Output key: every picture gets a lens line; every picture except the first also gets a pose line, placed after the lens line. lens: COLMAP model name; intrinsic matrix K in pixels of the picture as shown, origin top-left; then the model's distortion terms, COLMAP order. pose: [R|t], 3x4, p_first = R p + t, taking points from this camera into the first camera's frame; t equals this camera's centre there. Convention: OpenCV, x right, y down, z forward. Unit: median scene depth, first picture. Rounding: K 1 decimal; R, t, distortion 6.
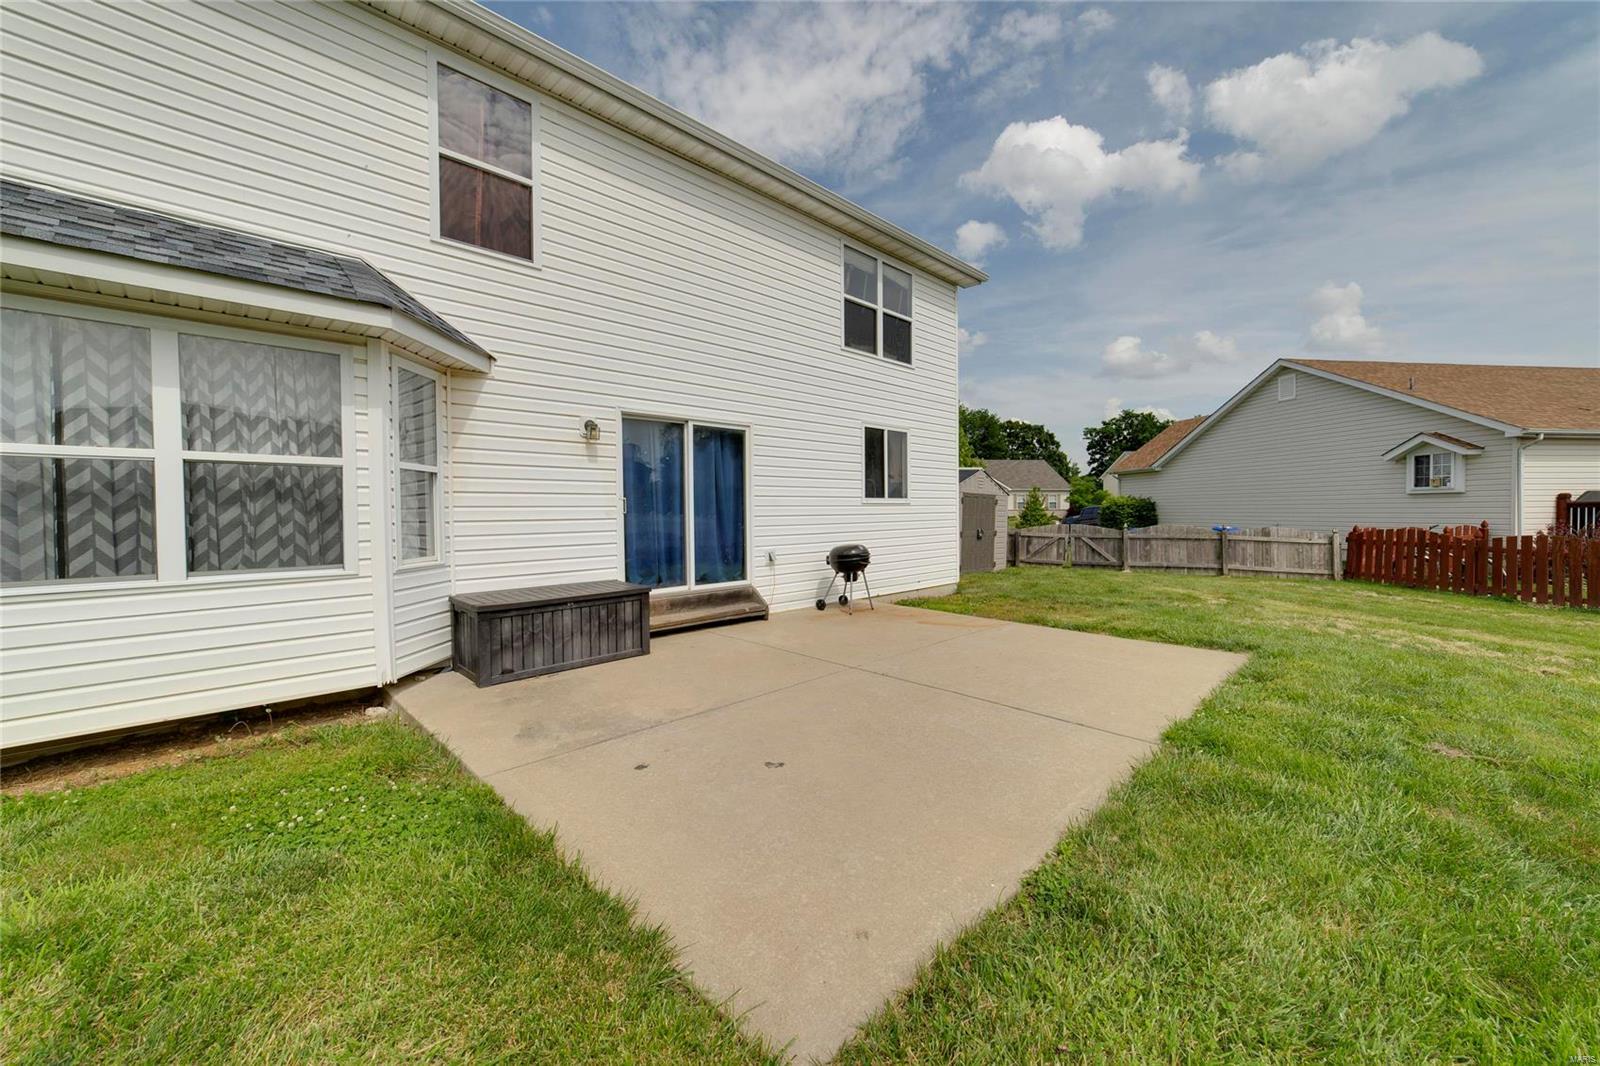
lens RADIAL K [[612.0, 0, 777.0], [0, 612.0, 527.5], [0, 0, 1]] dist [-0.013741, 0.000706]
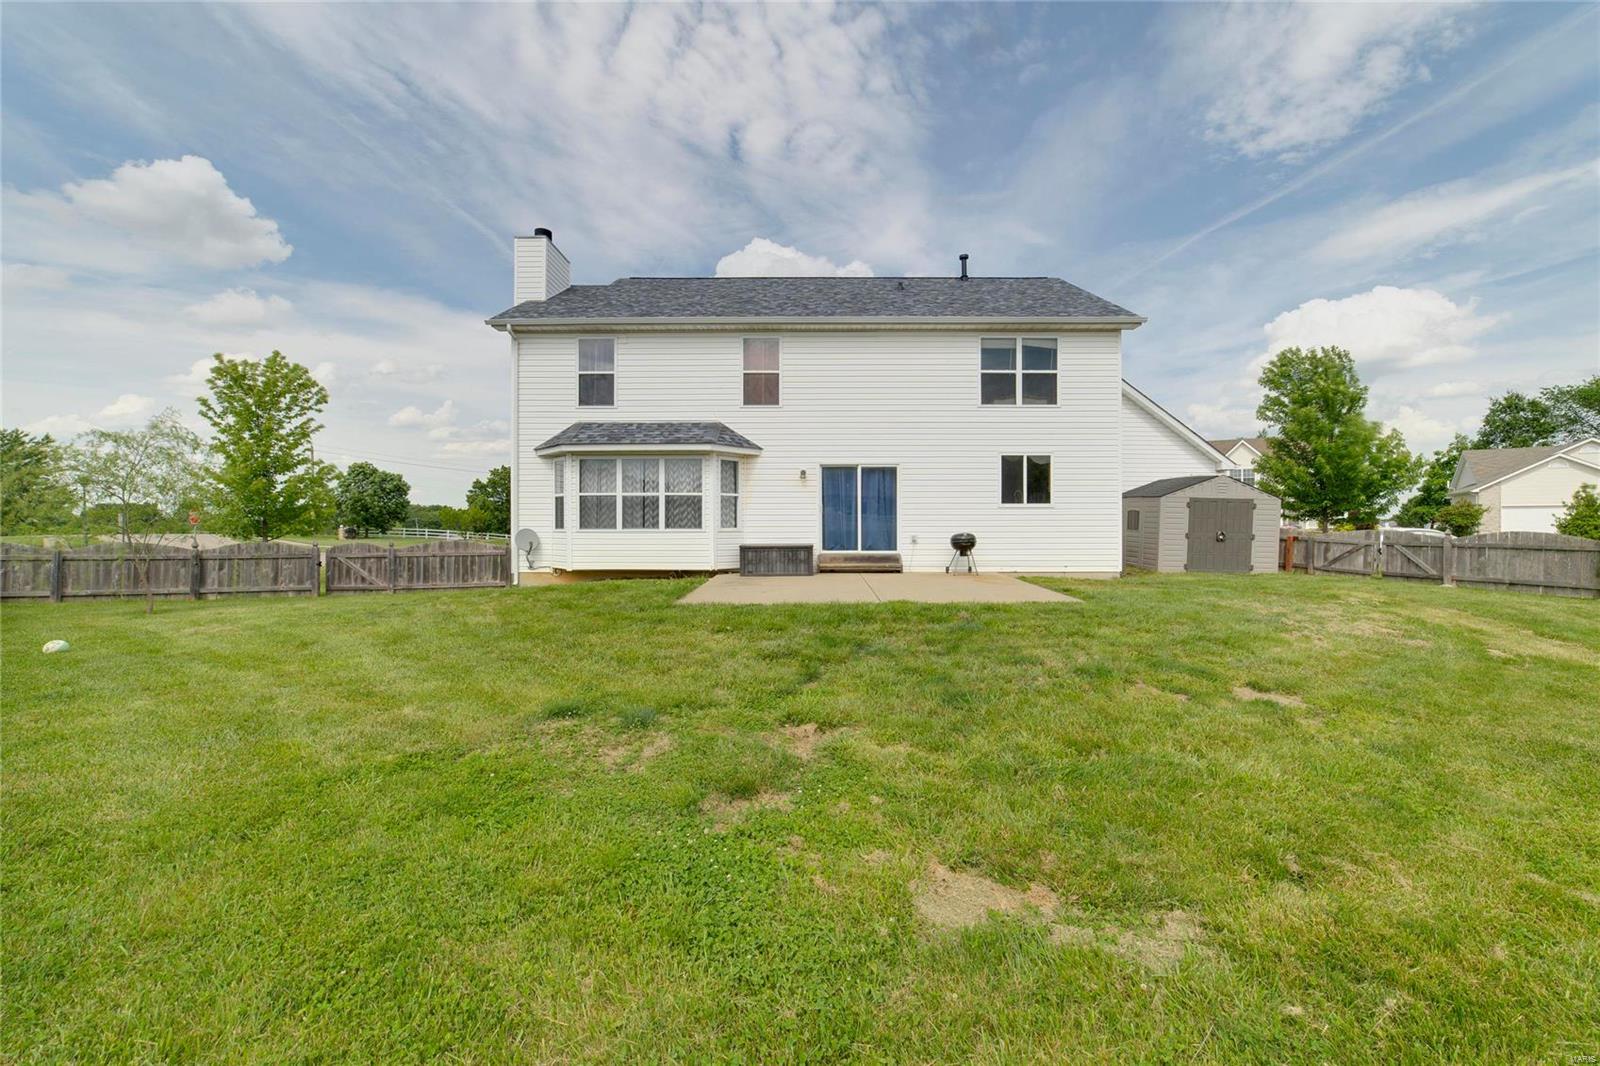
lens RADIAL K [[612.0, 0, 782.3], [0, 612.0, 528.0], [0, 0, 1]] dist [-0.013741, 0.000706]
pose [[0.709121, 0.013928, -0.704949, 0.904805], [-0.024952, 0.999674, -0.005349, 0.034915], [0.704645, 0.021383, 0.709237, -0.461094]]
